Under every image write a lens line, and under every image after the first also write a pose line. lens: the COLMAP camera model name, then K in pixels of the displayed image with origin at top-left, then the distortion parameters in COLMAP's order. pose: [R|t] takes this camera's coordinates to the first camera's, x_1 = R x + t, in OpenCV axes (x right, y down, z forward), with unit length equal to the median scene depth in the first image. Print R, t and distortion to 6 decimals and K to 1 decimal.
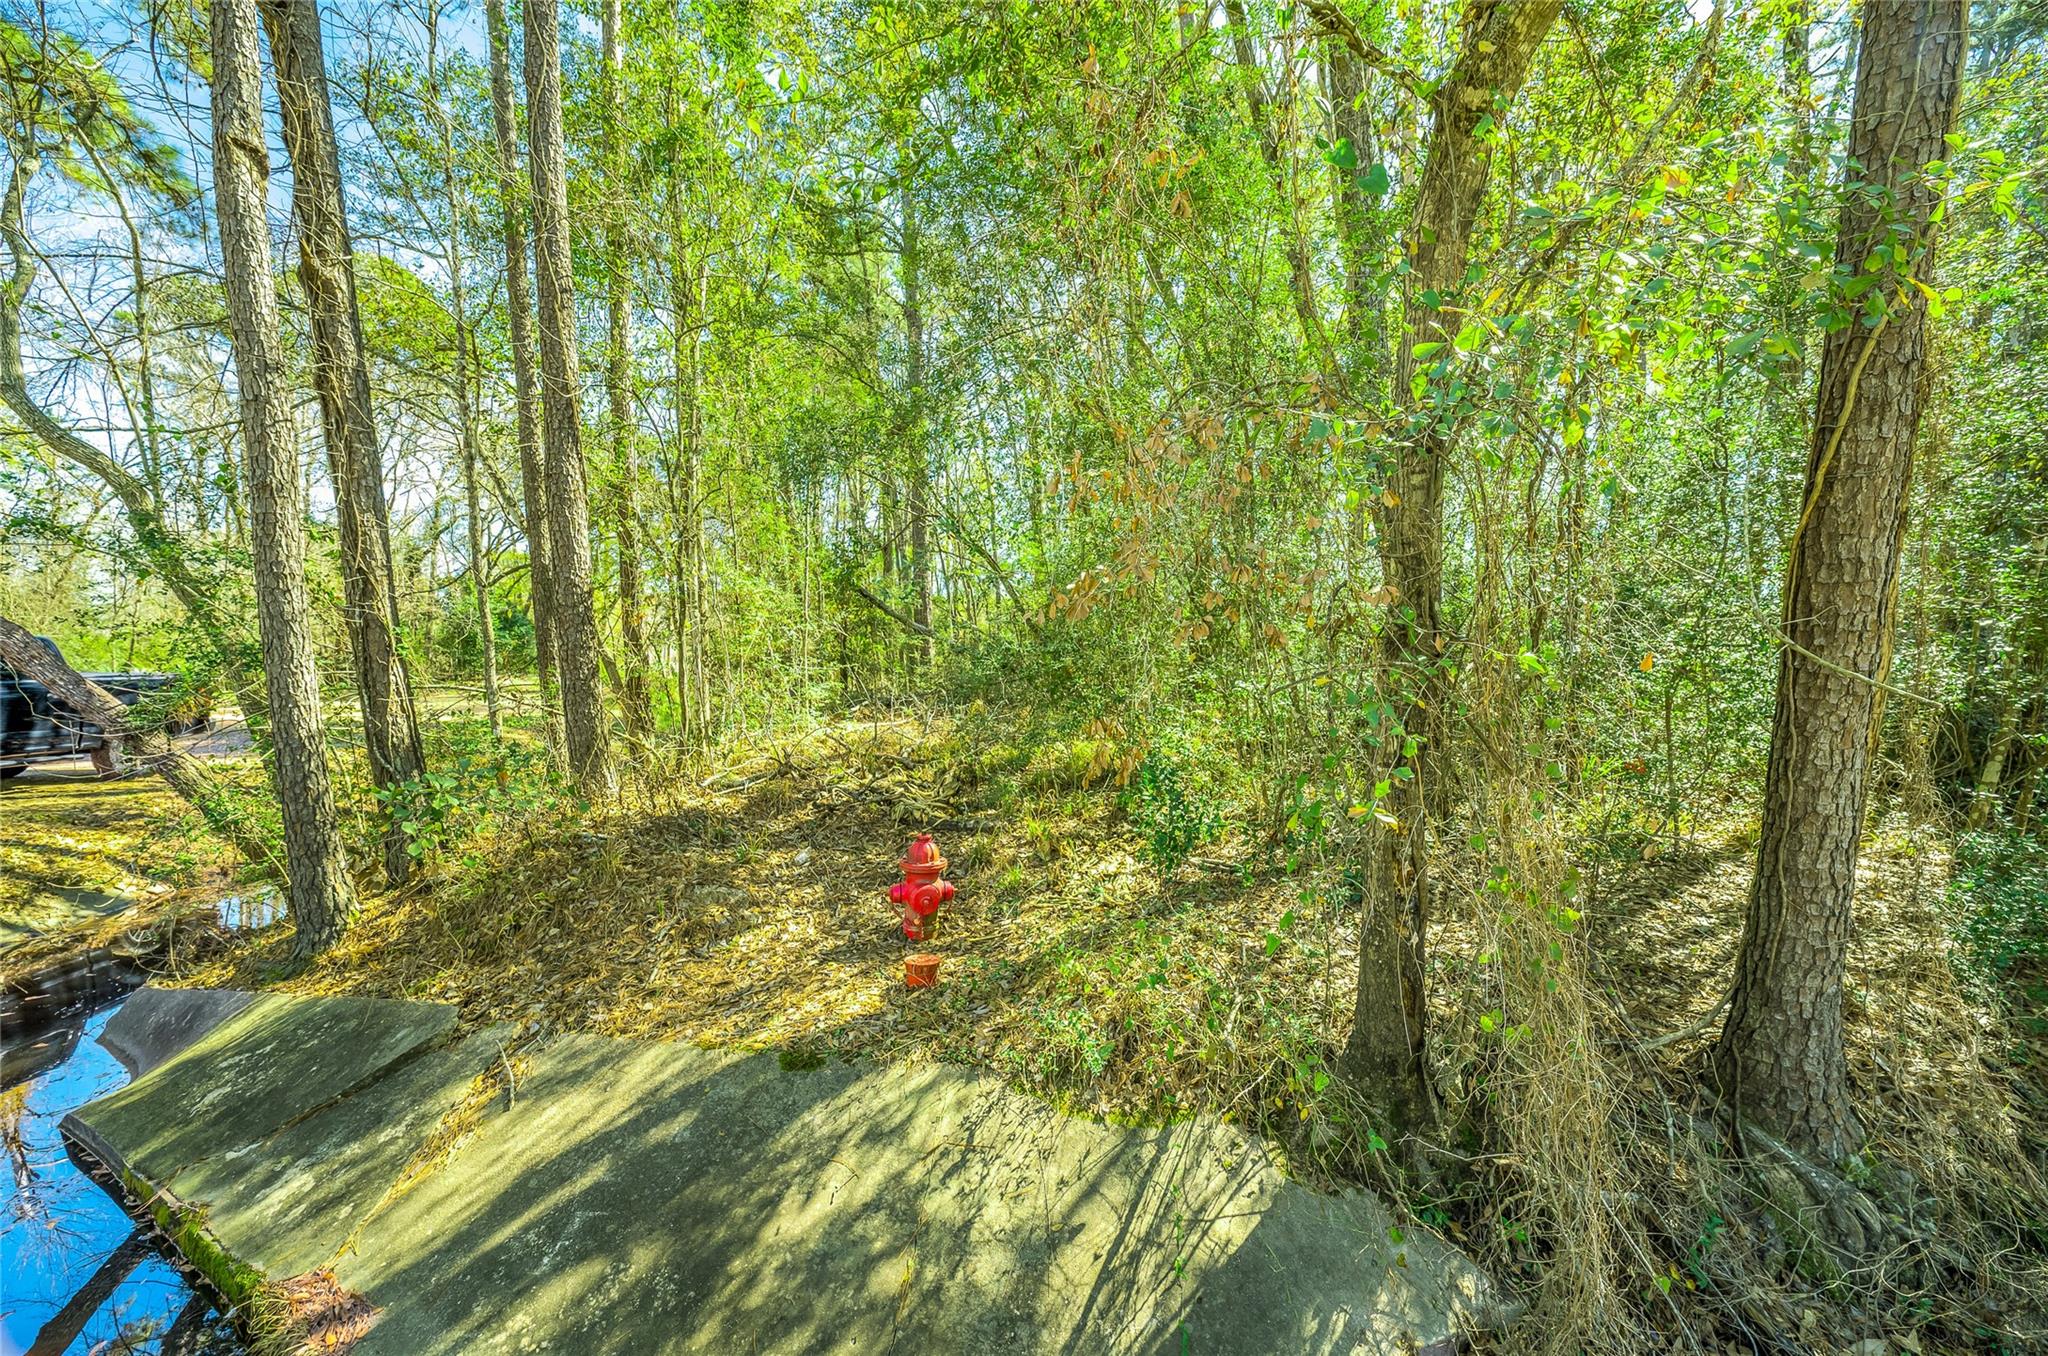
lens RADIAL K [[818.0, 0, 1032.7], [0, 818.0, 681.6], [0, 0, 1]] dist [-0.003236, -0.000076]
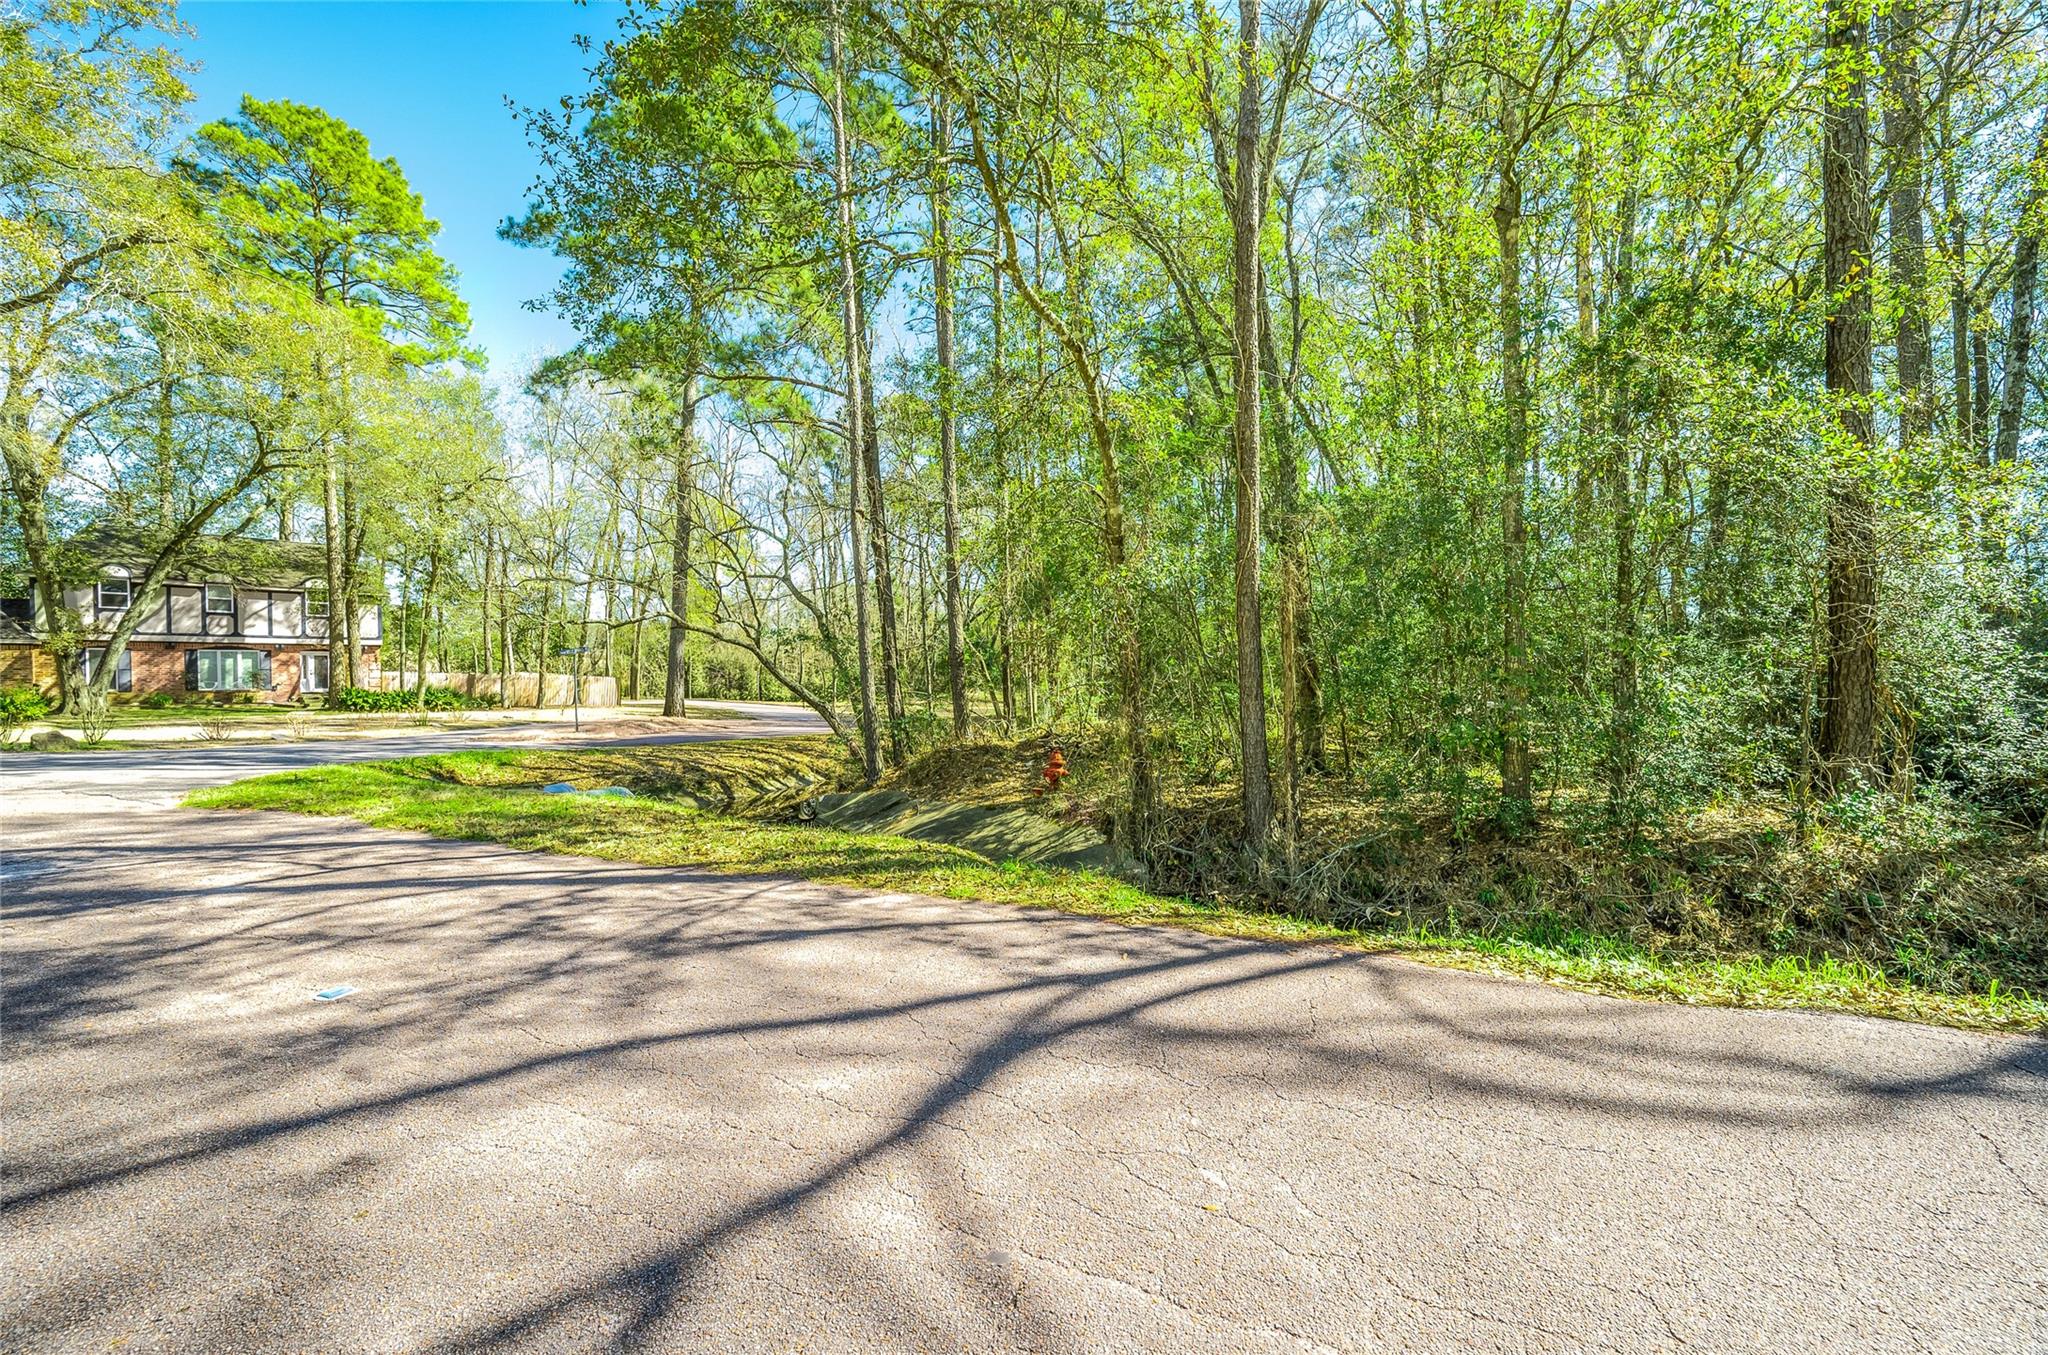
lens RADIAL K [[818.0, 0, 1032.7], [0, 818.0, 681.1], [0, 0, 1]] dist [-0.003236, -0.000076]
pose [[0.864553, -0.000928, -0.502540, 0.948826], [-0.010118, 0.999763, -0.019253, 0.019158], [0.502439, 0.021730, 0.864340, -1.091817]]
